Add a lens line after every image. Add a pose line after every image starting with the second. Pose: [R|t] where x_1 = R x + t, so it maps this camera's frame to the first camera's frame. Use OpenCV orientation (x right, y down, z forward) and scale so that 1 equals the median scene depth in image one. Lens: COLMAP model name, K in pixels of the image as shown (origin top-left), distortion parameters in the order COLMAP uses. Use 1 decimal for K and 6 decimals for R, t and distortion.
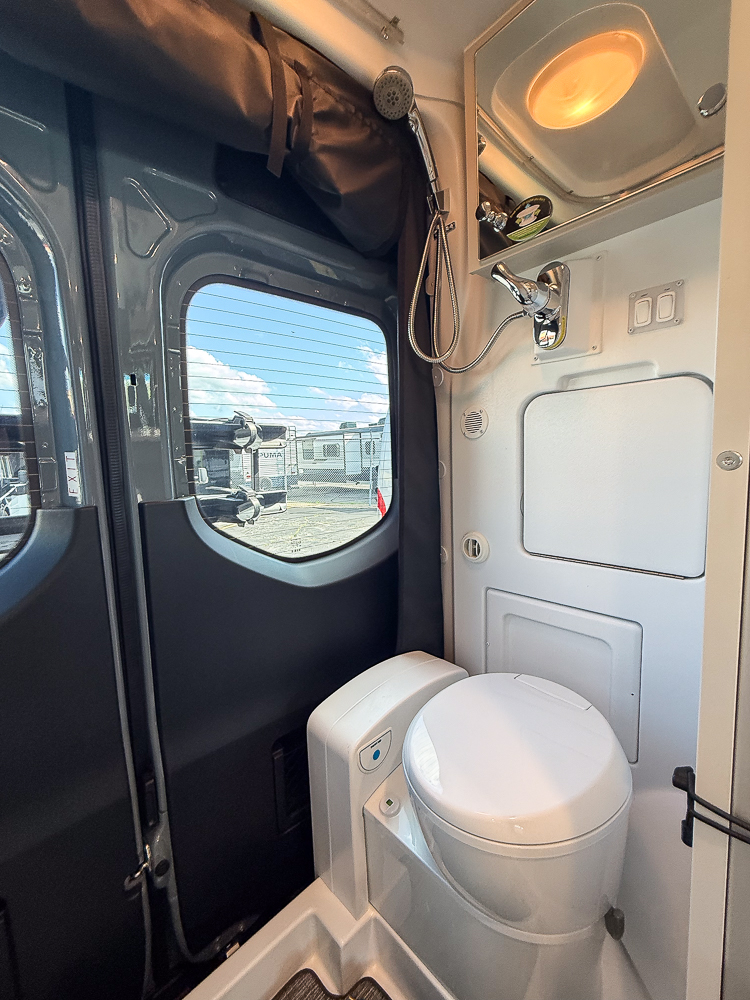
lens RADIAL K [[400.3, 0, 374.2], [0, 400.3, 498.3], [0, 0, 1]] dist [0.001630, -0.000442]
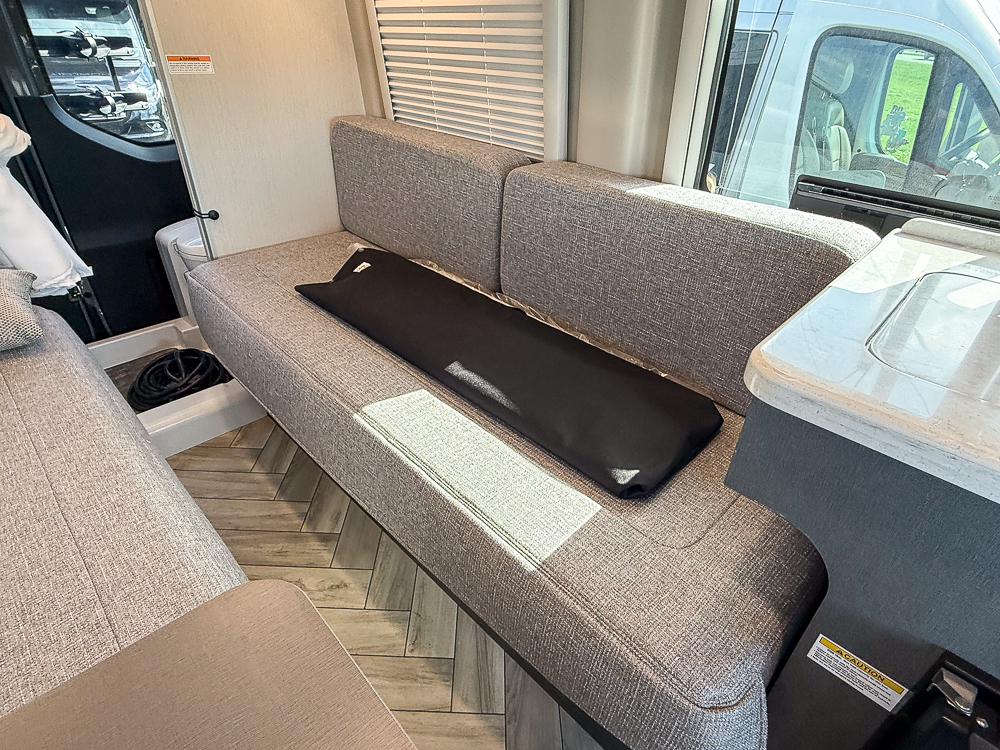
lens RADIAL K [[536.8, 0, 494.6], [0, 536.8, 376.2], [0, 0, 1]] dist [0.002455, -0.000558]
pose [[0.997518, 0.043855, 0.055089, 1.373110], [-0.064121, 0.889023, 0.453350, -0.098136], [-0.029094, -0.455757, 0.889629, -1.652291]]
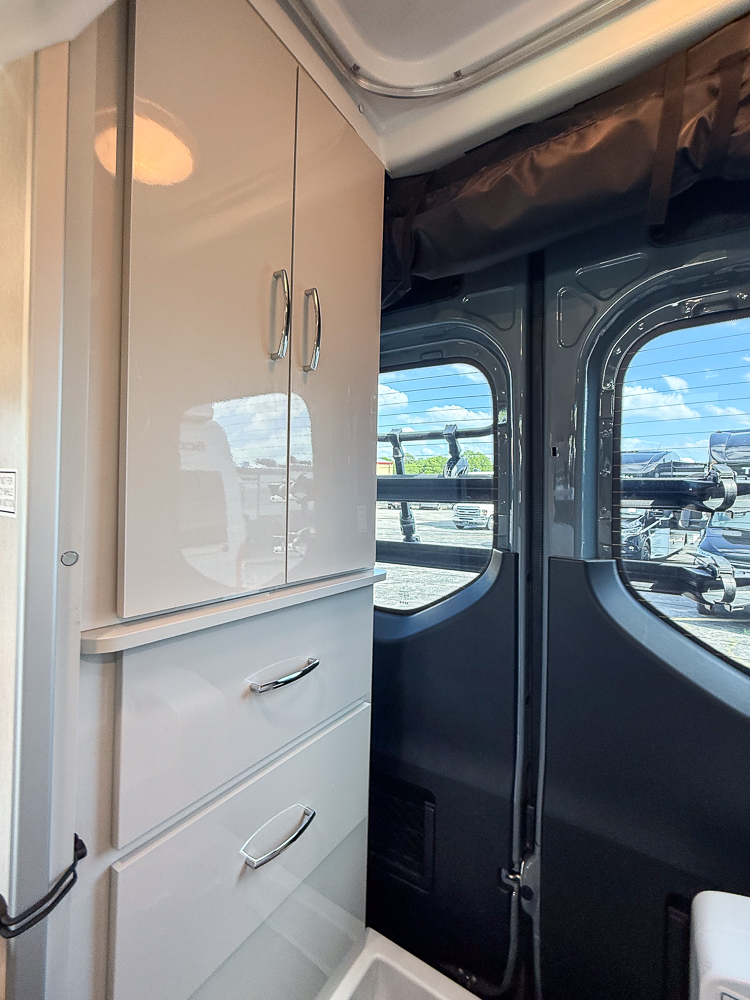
lens RADIAL K [[454.6, 0, 375.0], [0, 454.6, 500.0], [0, 0, 1]] dist [0.000941, -0.000111]
pose [[0.247544, 0.051872, -0.967487, 0.481176], [-0.130183, 0.991291, 0.019839, -0.098921], [0.960091, 0.121040, 0.252141, 0.156330]]
